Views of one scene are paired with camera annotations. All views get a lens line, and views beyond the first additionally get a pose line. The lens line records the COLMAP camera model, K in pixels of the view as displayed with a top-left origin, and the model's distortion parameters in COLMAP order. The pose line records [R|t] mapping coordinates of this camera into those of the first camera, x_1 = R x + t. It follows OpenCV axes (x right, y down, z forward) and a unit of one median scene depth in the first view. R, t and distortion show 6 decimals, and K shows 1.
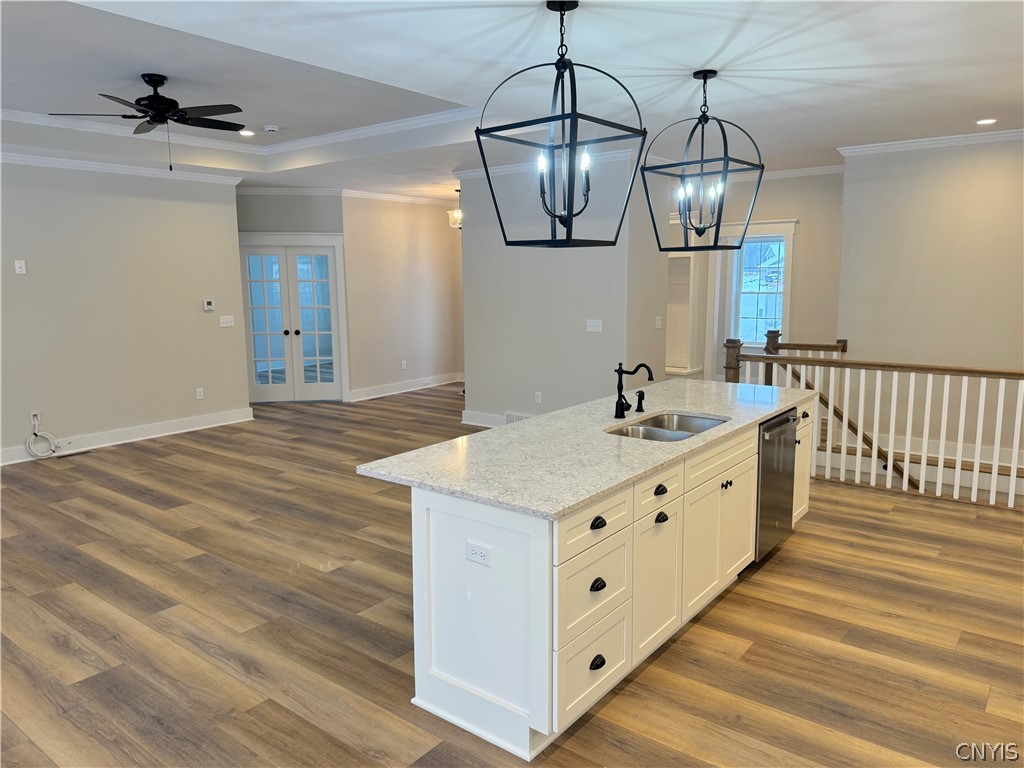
lens RADIAL K [[718.0, 0, 510.5], [0, 718.0, 379.9], [0, 0, 1]] dist [0.054481, -0.069610]
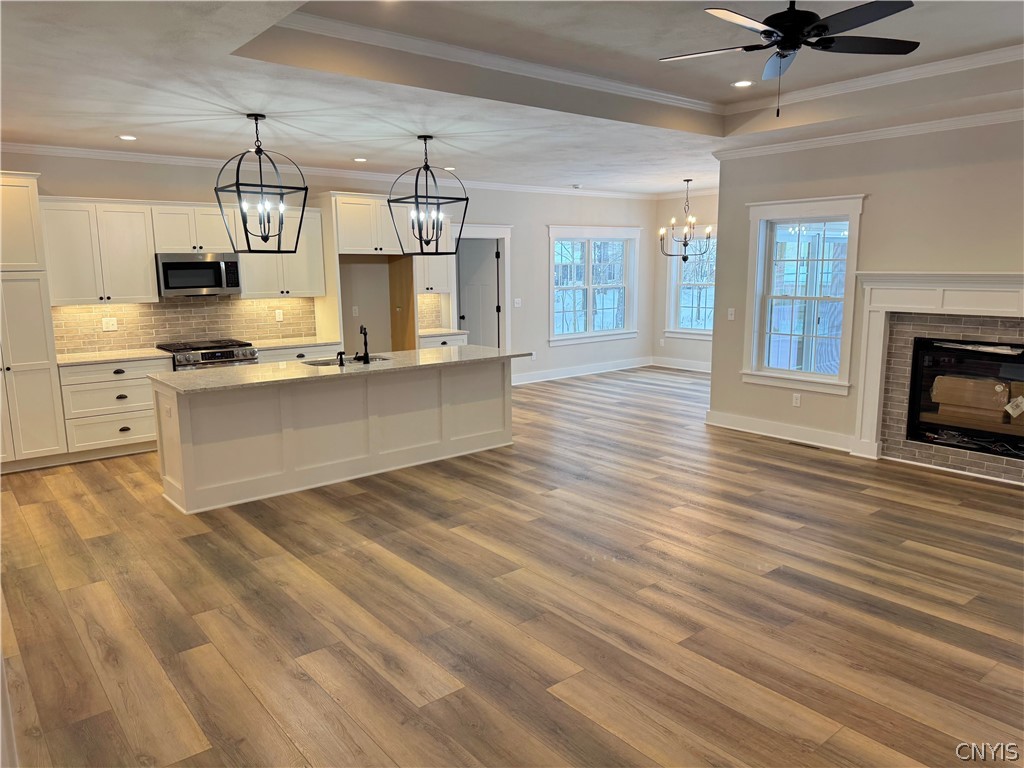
lens RADIAL K [[718.0, 0, 515.6], [0, 718.0, 390.9], [0, 0, 1]] dist [0.054481, -0.069610]
pose [[-0.975086, -0.019682, 0.220952, -0.456579], [0.050407, 0.950339, 0.307109, -0.317899], [-0.216024, 0.310595, -0.925670, 2.160047]]
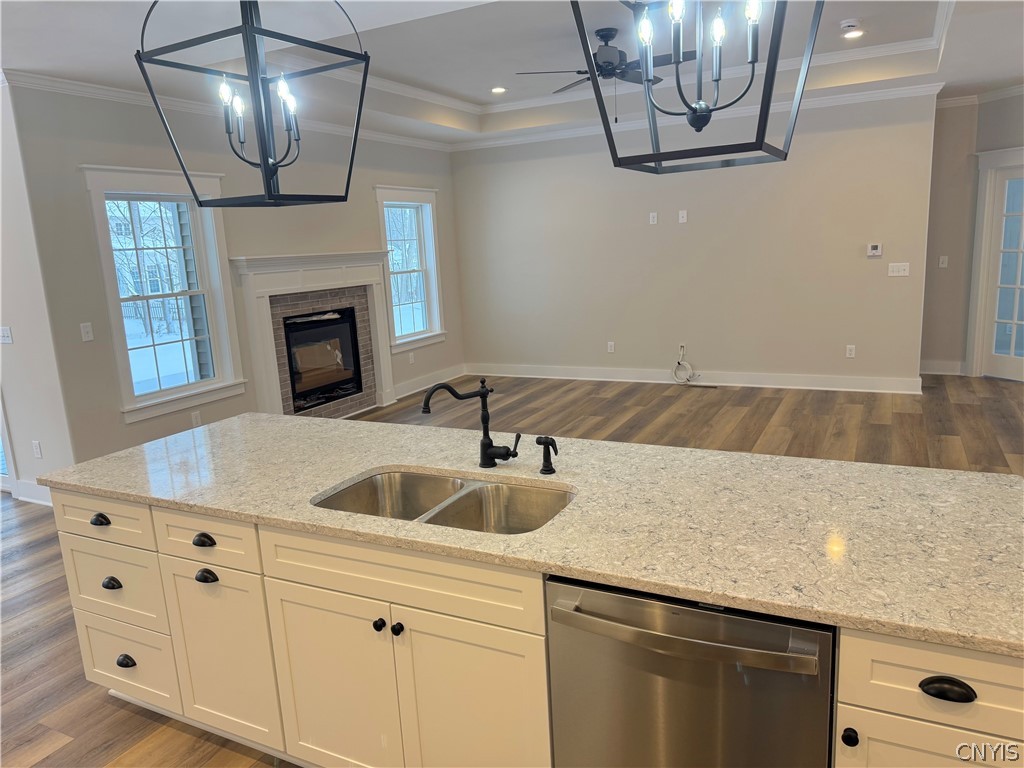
lens RADIAL K [[718.0, 0, 518.6], [0, 718.0, 386.7], [0, 0, 1]] dist [0.054481, -0.069610]
pose [[0.191045, 0.195924, -0.961829, 0.672424], [-0.092143, 0.979130, 0.181146, -0.117155], [0.977247, 0.054019, 0.205111, 0.812613]]
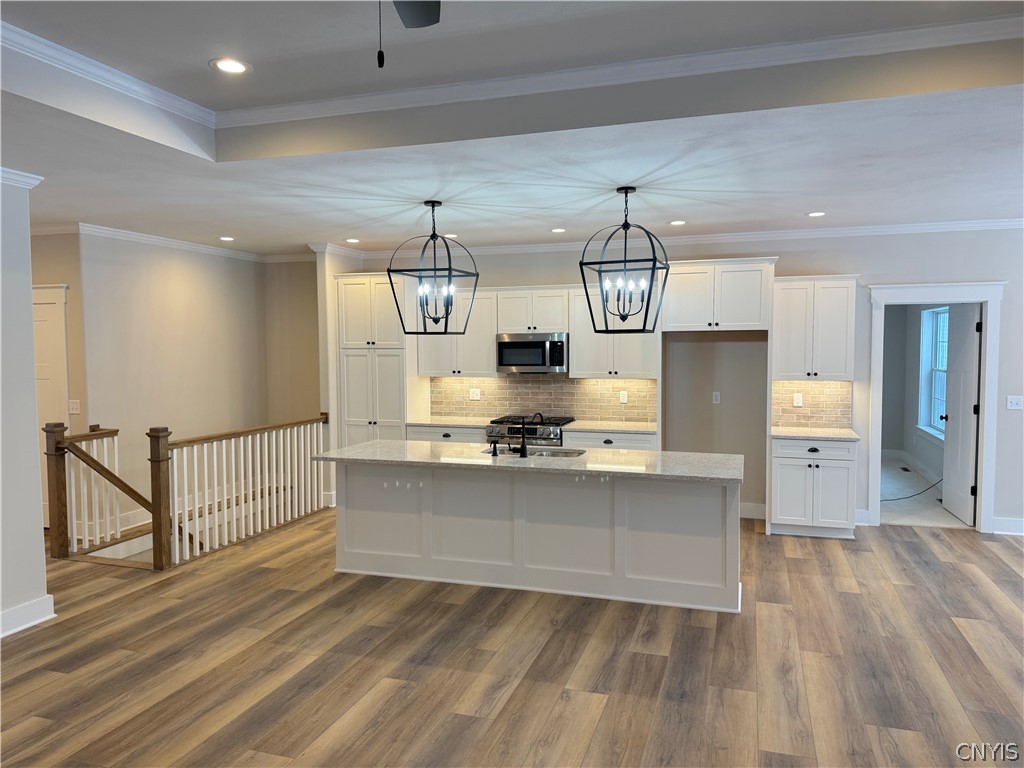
lens RADIAL K [[718.0, 0, 510.2], [0, 718.0, 375.1], [0, 0, 1]] dist [0.054481, -0.069610]
pose [[-0.333405, -0.030695, 0.942284, -0.996541], [0.146220, 0.985693, 0.083846, -0.195423], [-0.931376, 0.165735, -0.324146, 1.298020]]
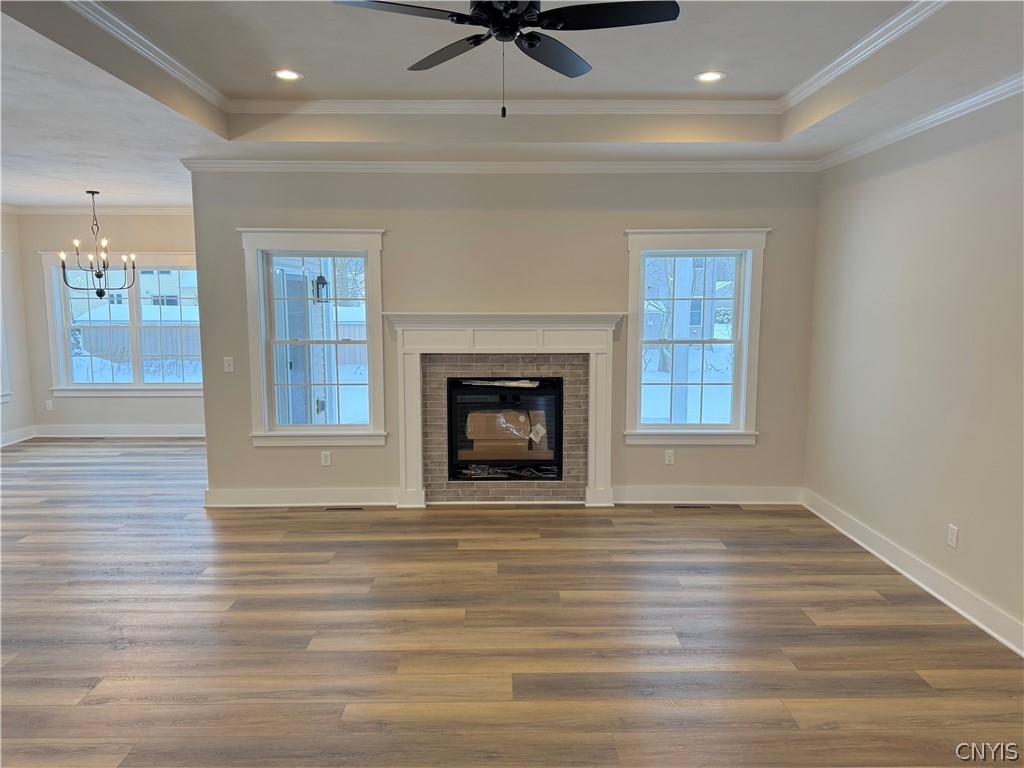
lens RADIAL K [[718.0, 0, 515.3], [0, 718.0, 388.3], [0, 0, 1]] dist [0.054481, -0.069610]
pose [[-0.778339, 0.089763, -0.621395, -0.135251], [-0.081275, 0.966994, 0.241488, -0.268783], [0.622562, 0.238463, -0.745354, 1.767133]]
